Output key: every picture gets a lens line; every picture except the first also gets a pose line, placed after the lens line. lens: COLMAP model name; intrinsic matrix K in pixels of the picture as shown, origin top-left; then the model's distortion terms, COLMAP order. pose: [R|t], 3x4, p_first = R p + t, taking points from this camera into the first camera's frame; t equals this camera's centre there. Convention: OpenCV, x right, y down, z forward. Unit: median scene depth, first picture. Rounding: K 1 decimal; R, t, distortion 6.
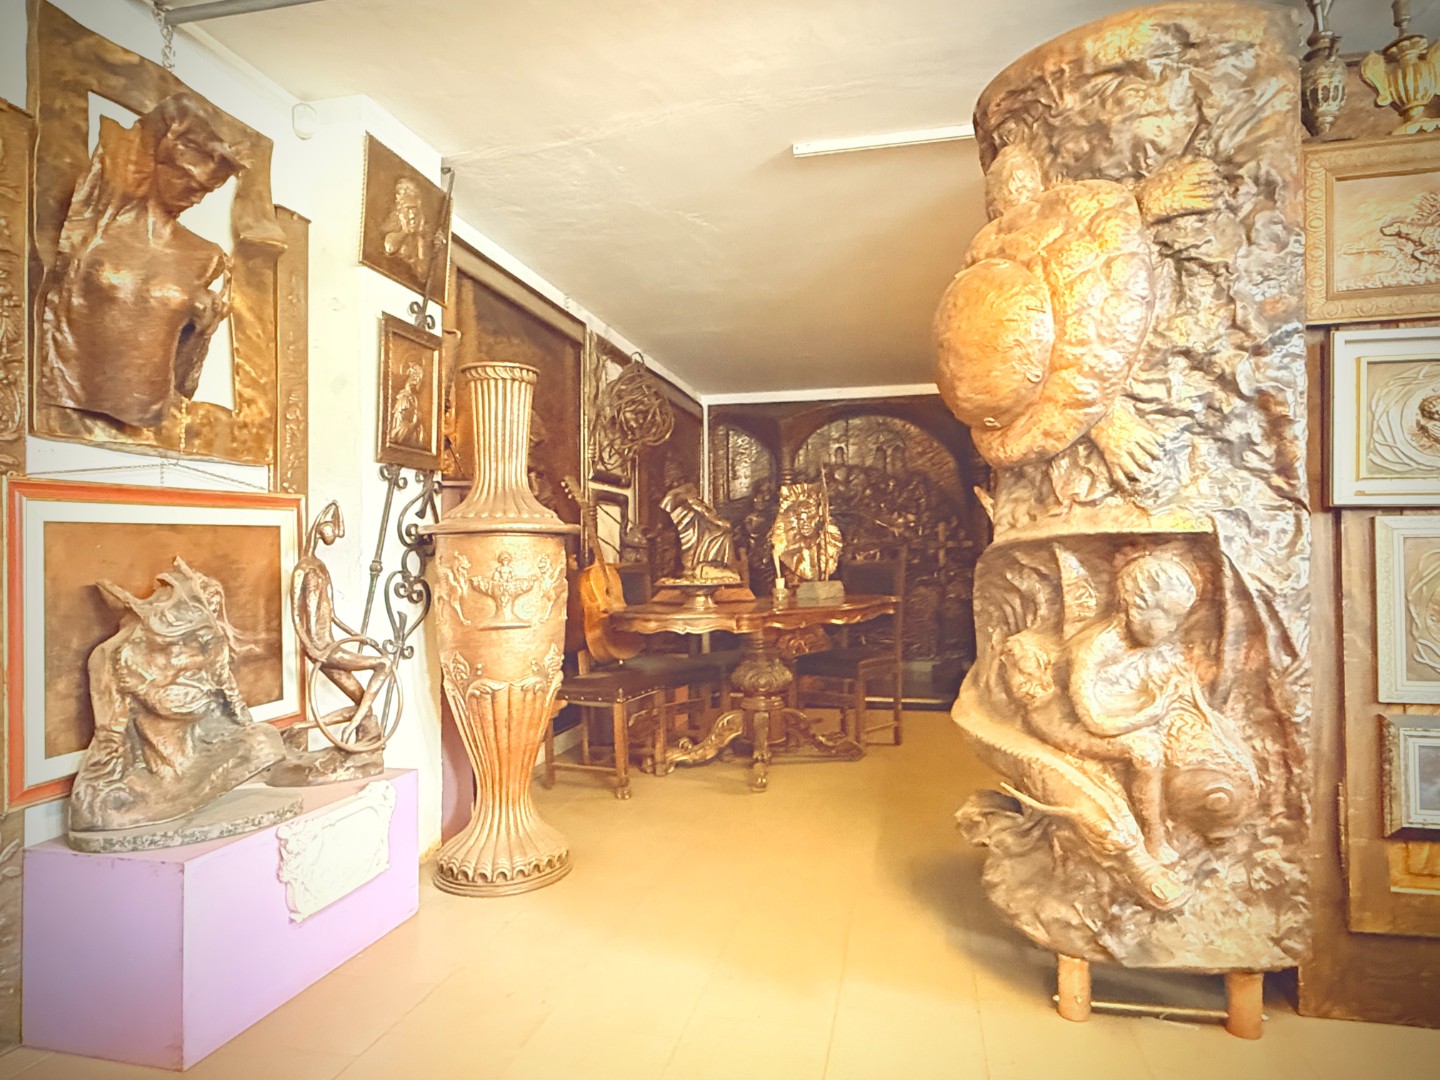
lens RADIAL K [[883.2, 0, 717.7], [0, 883.2, 548.6], [0, 0, 1]] dist [0.001611, -0.000576]
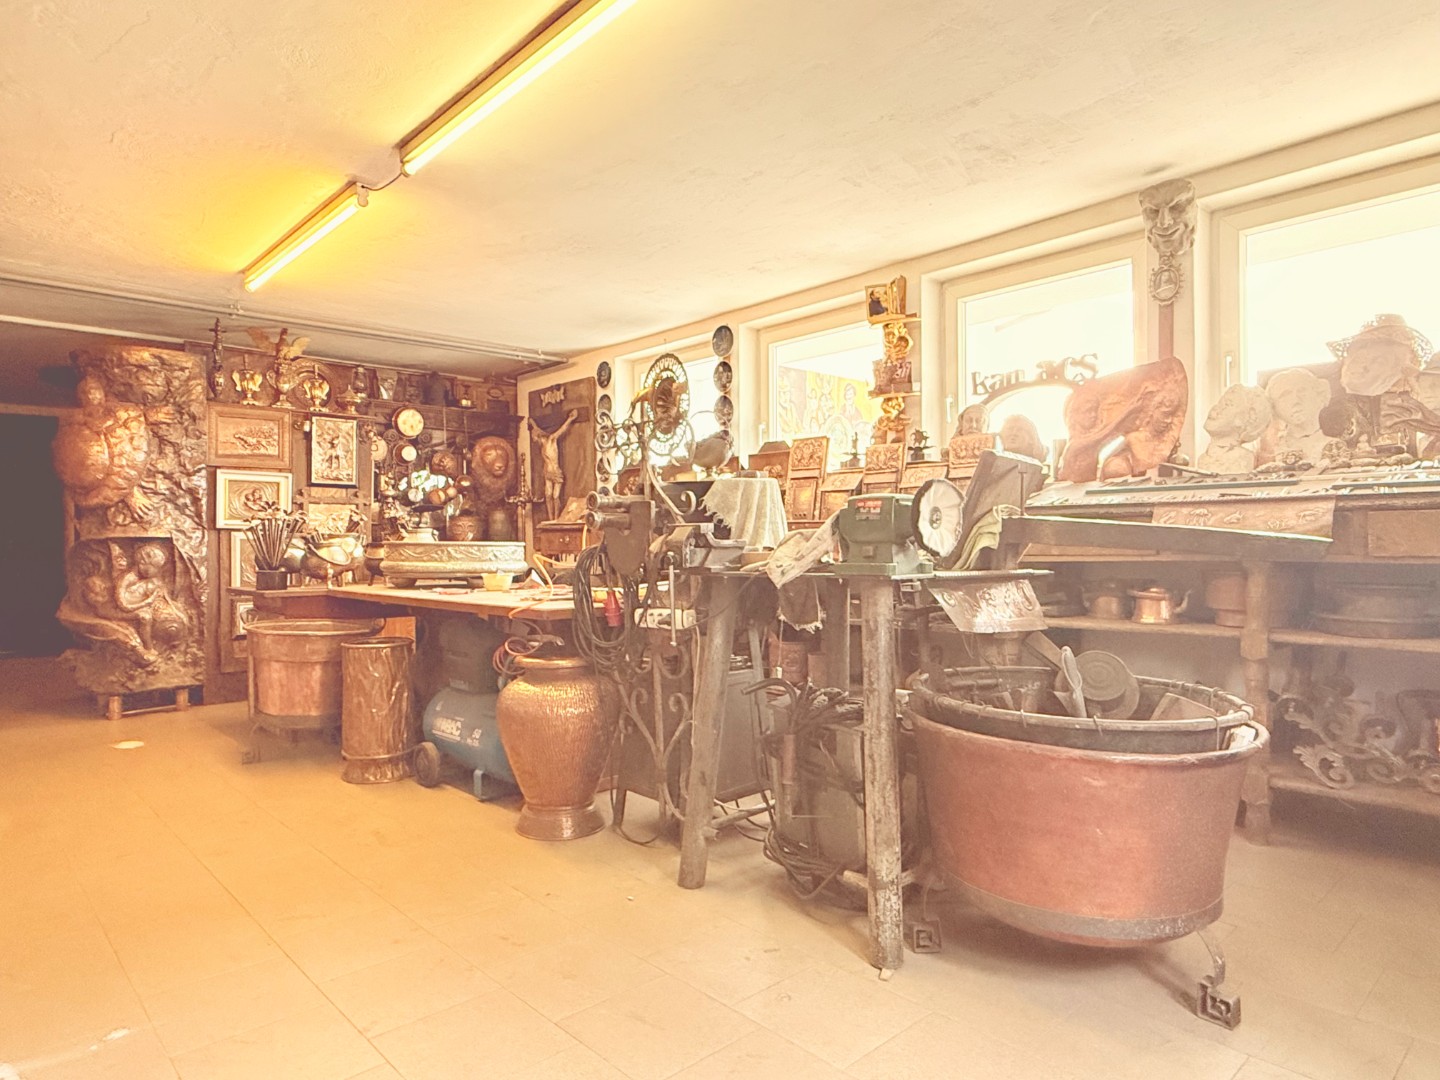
lens RADIAL K [[883.2, 0, 716.8], [0, 883.2, 545.0], [0, 0, 1]] dist [0.001611, -0.000576]
pose [[0.568945, 0.002177, 0.822373, -0.768949], [-0.012580, 0.999903, 0.006056, -0.031945], [-0.822280, -0.013791, 0.568917, -2.030522]]
